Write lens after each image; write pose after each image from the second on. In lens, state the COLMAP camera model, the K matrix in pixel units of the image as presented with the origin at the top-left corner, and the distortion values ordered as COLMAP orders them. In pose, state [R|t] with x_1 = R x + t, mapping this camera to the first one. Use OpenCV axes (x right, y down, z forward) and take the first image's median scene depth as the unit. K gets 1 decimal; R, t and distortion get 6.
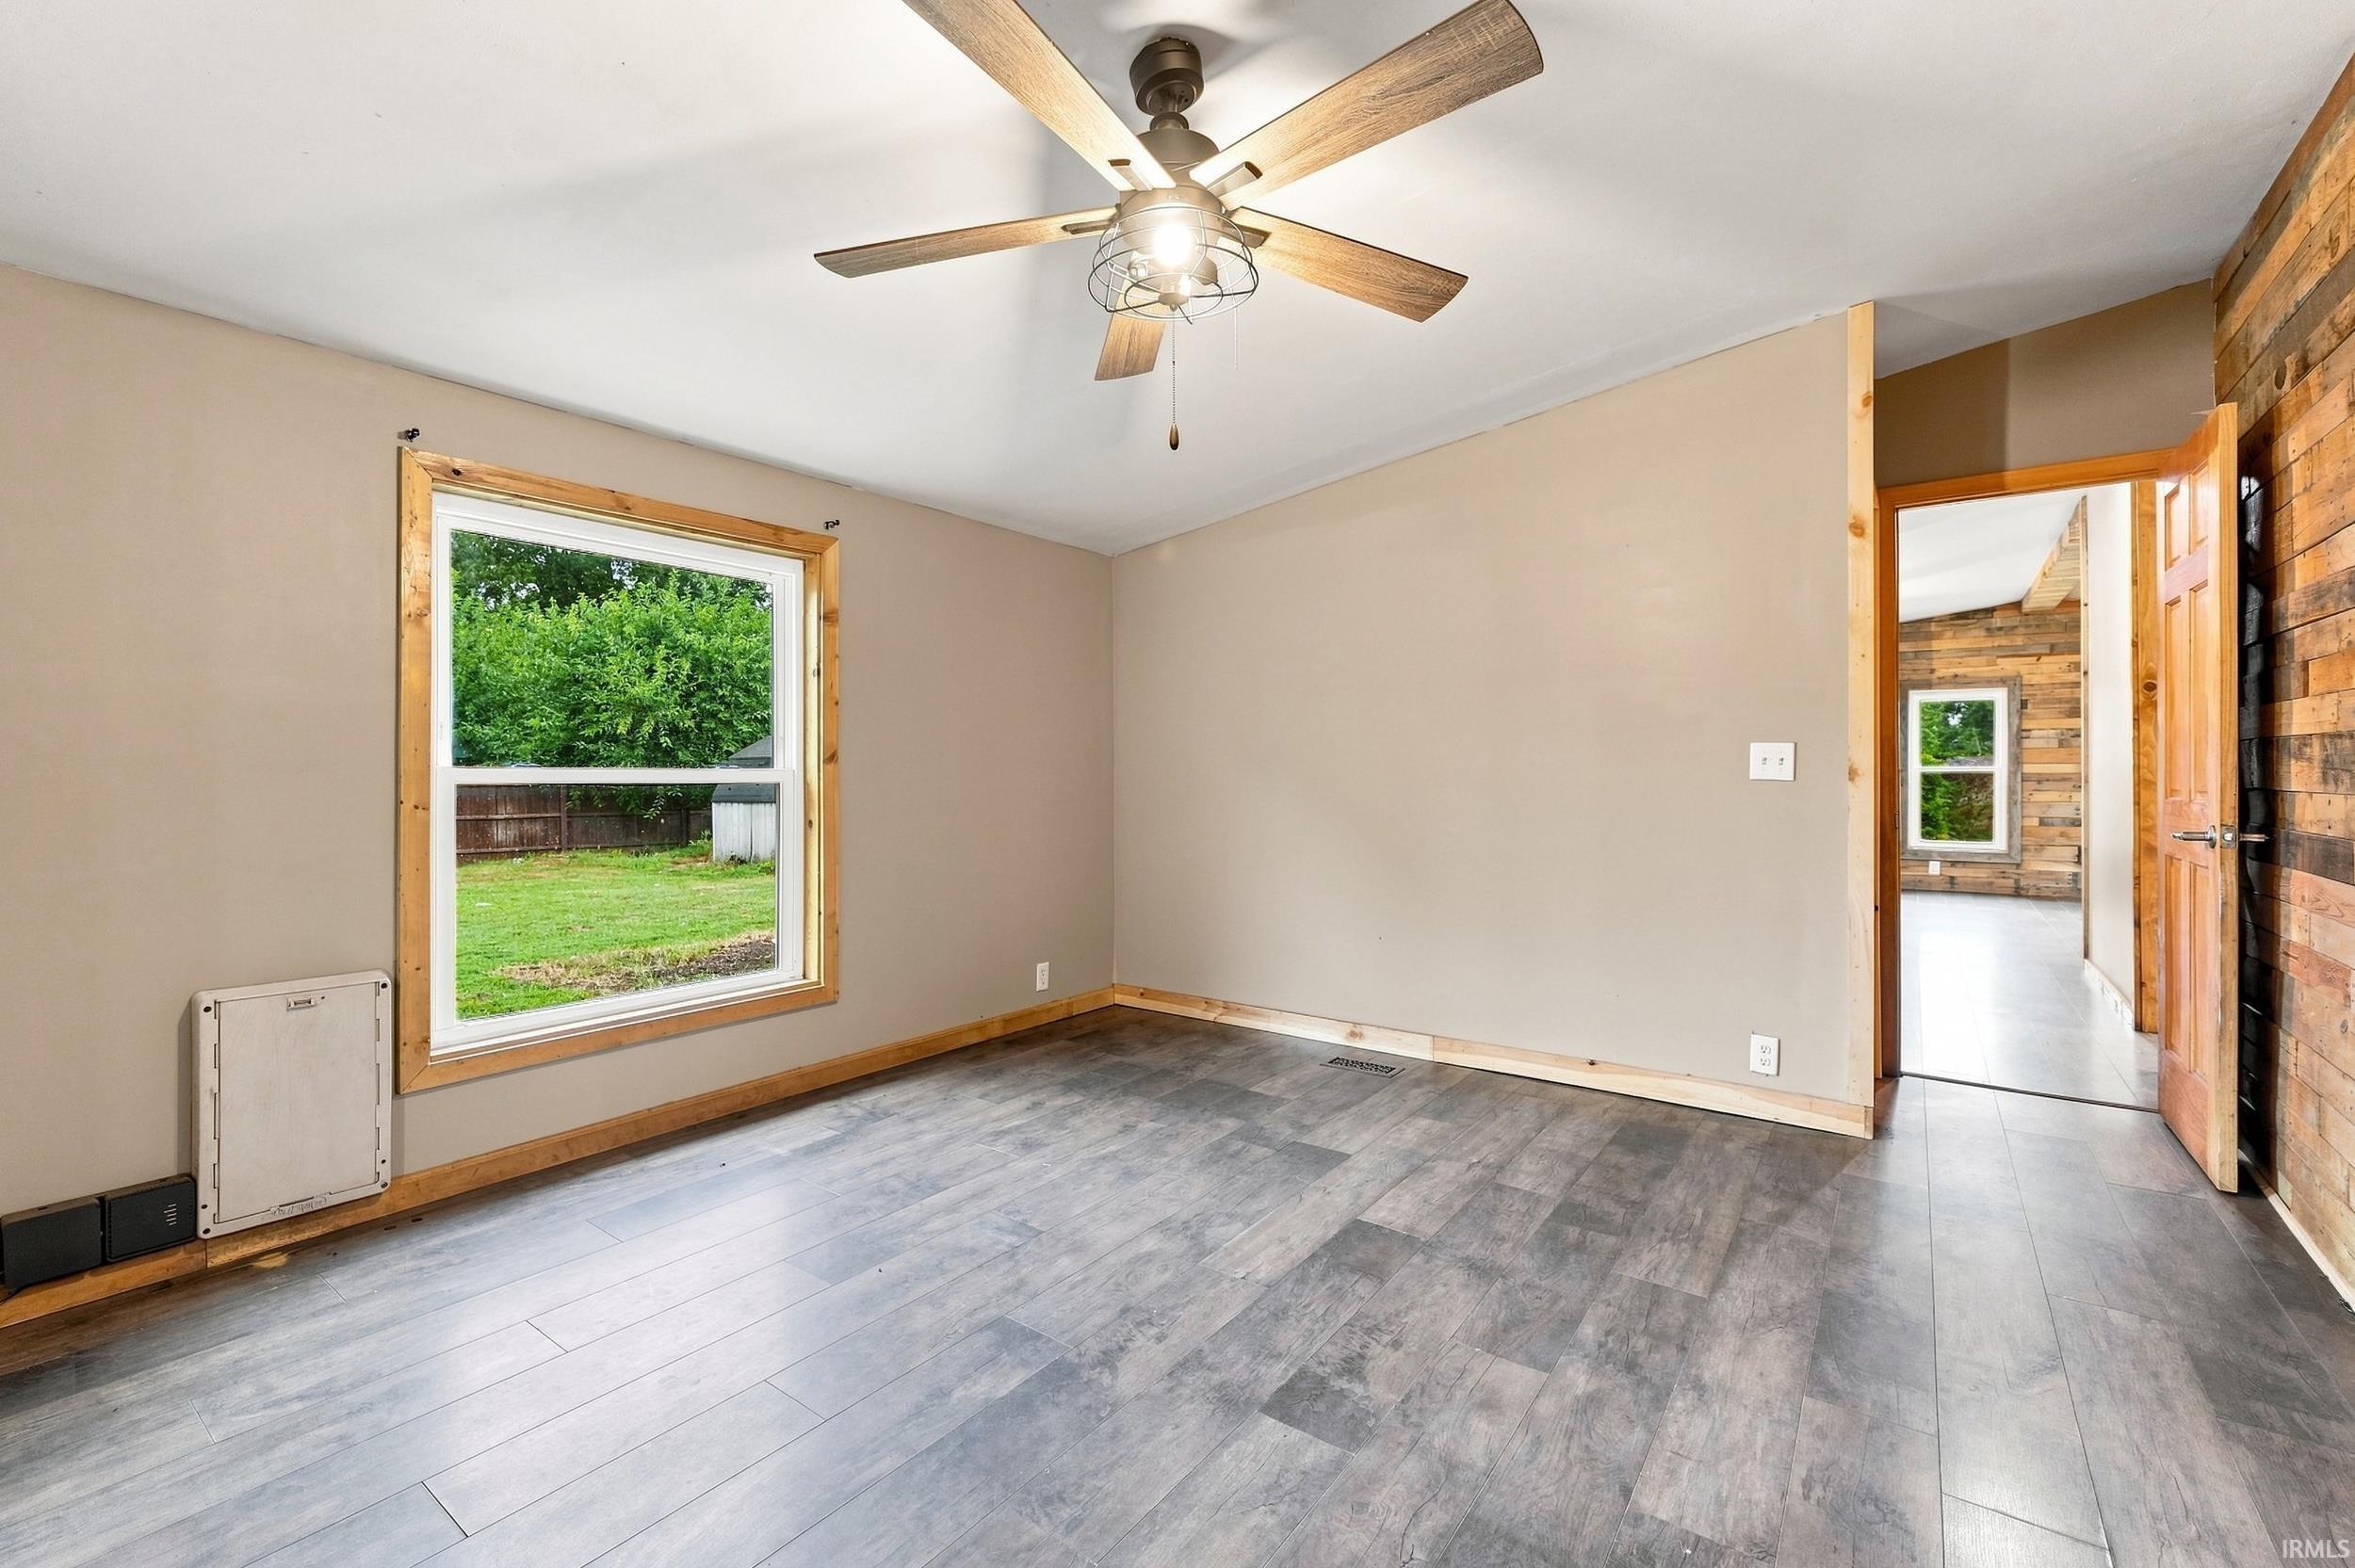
lens RADIAL K [[1010.2, 0, 1165.4], [0, 1010.2, 781.8], [0, 0, 1]] dist [-0.000125, 0.000145]
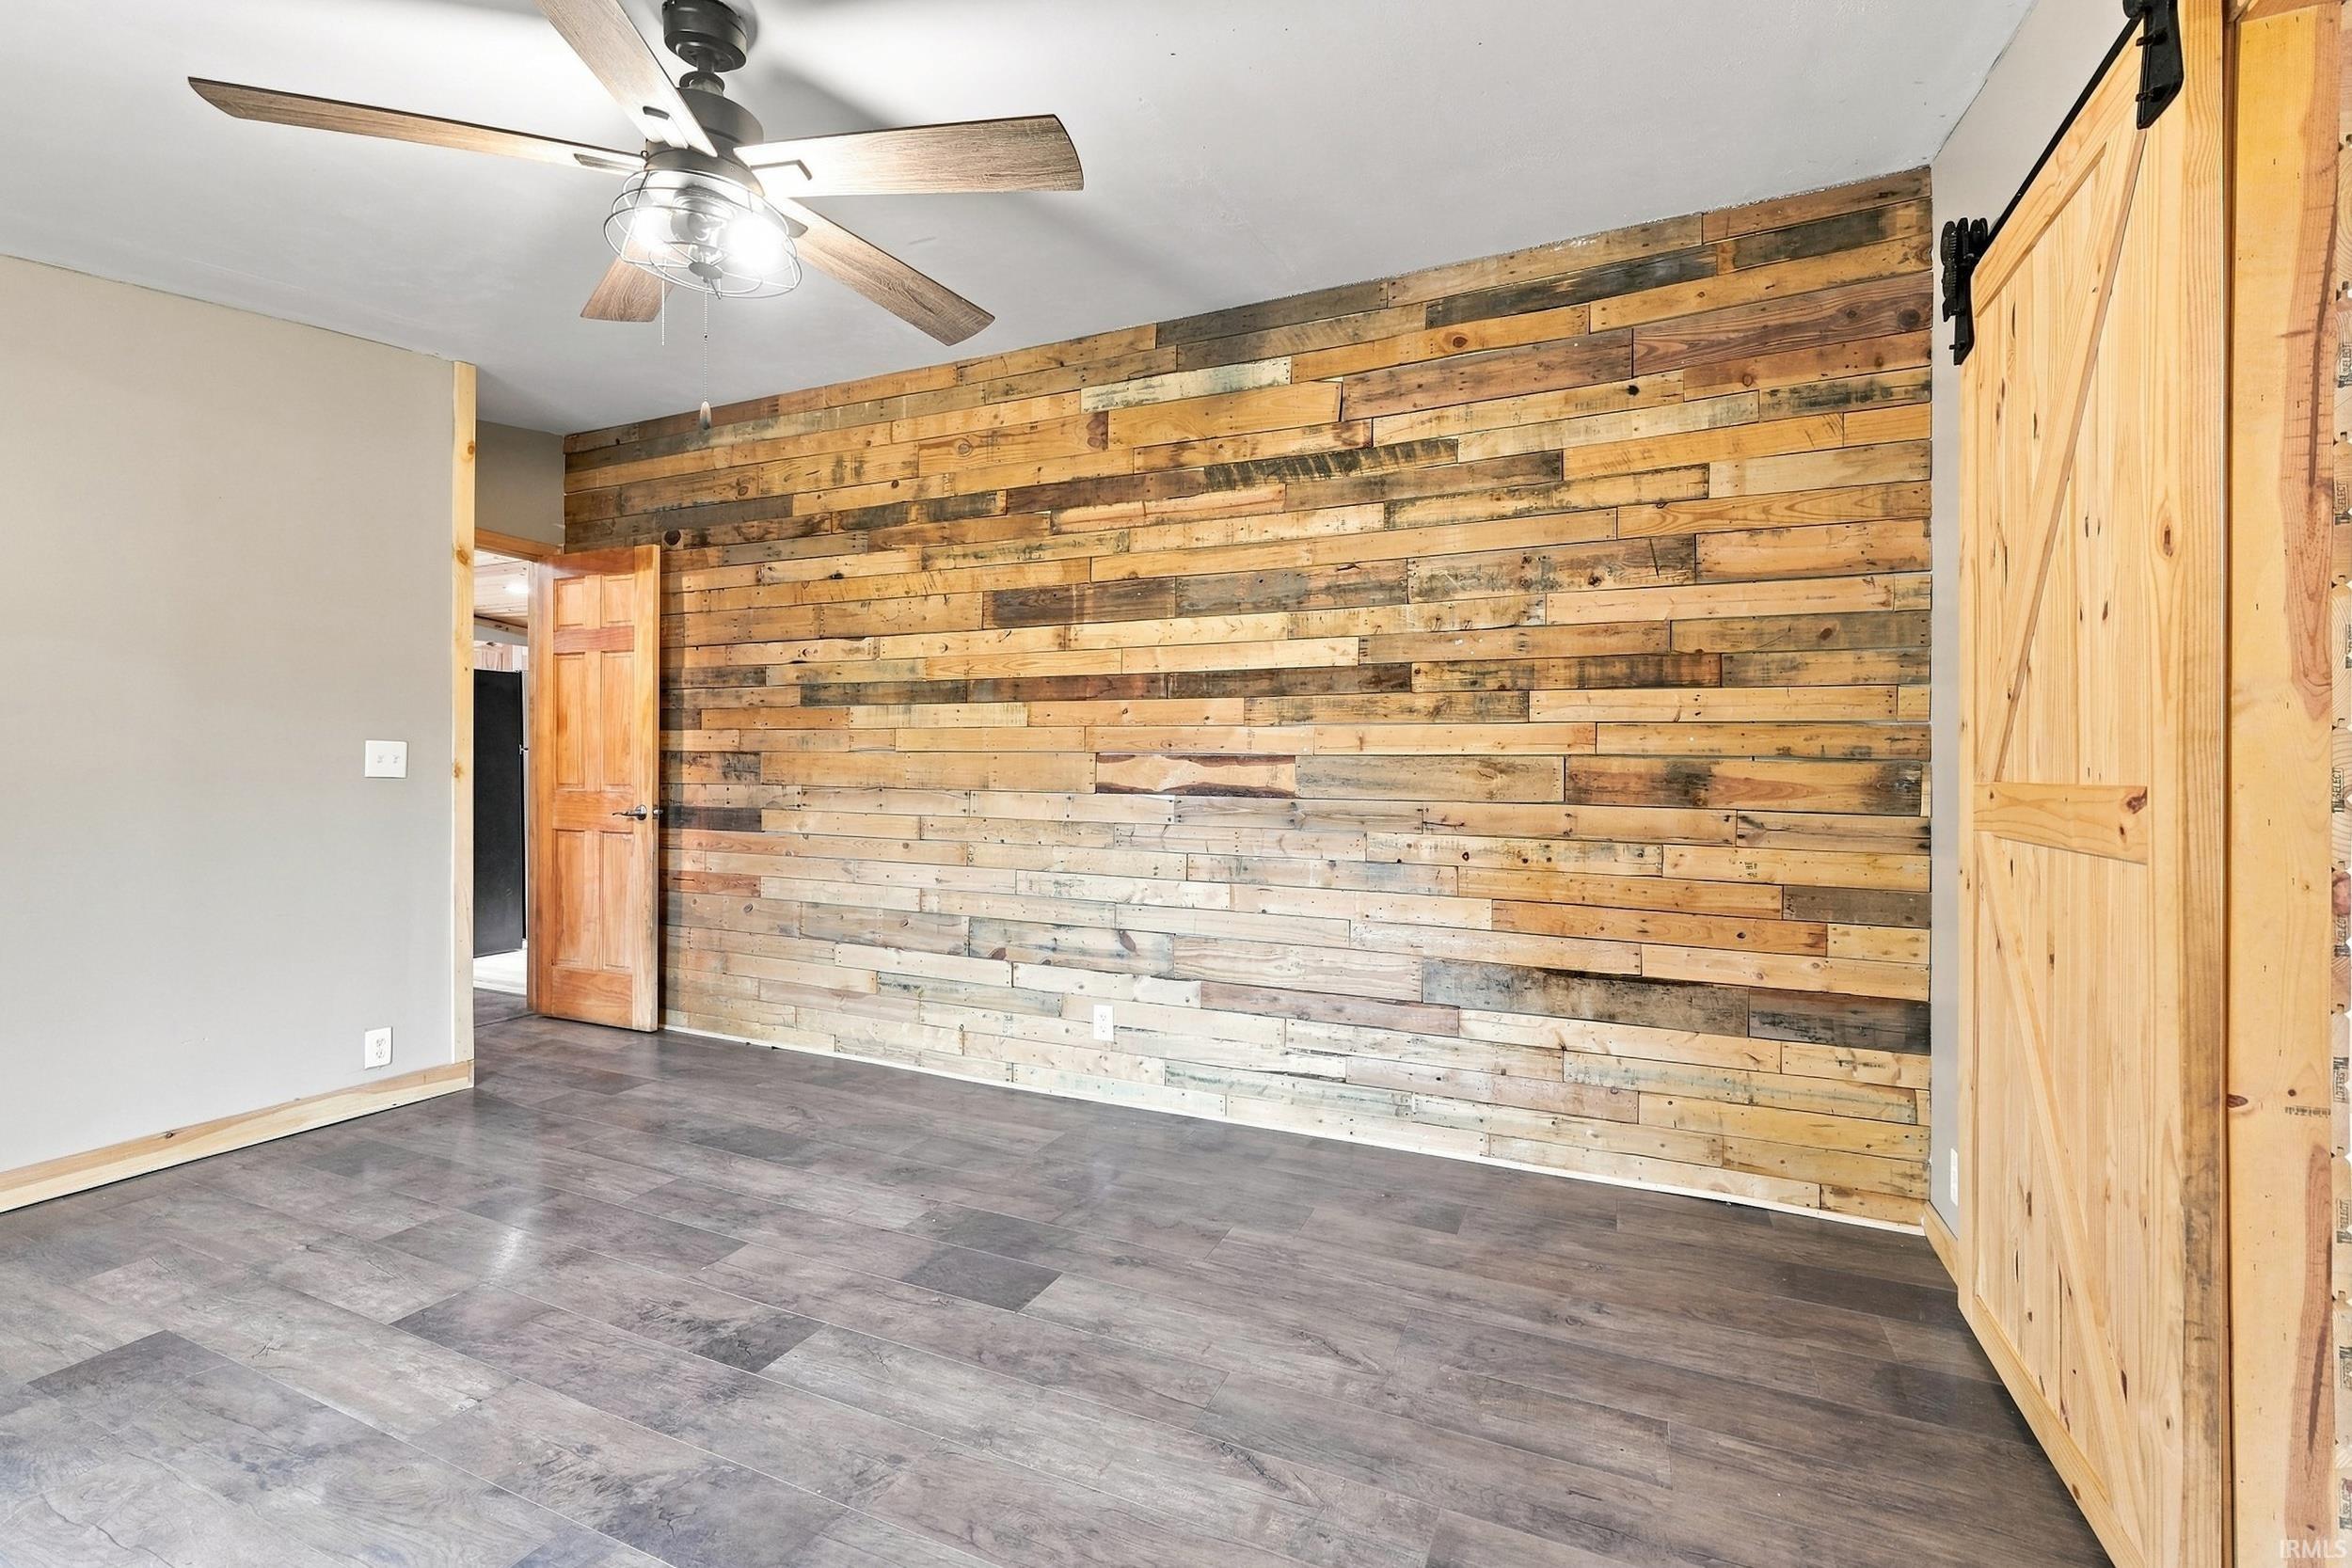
lens RADIAL K [[1009.0, 0, 1175.5], [0, 1009.0, 772.2], [0, 0, 1]] dist [-0.000125, 0.000145]
pose [[-0.228897, 0.004223, 0.973441, -0.772874], [0.003232, 0.999988, -0.003578, -0.000552], [-0.973445, 0.002327, -0.228908, 0.603346]]
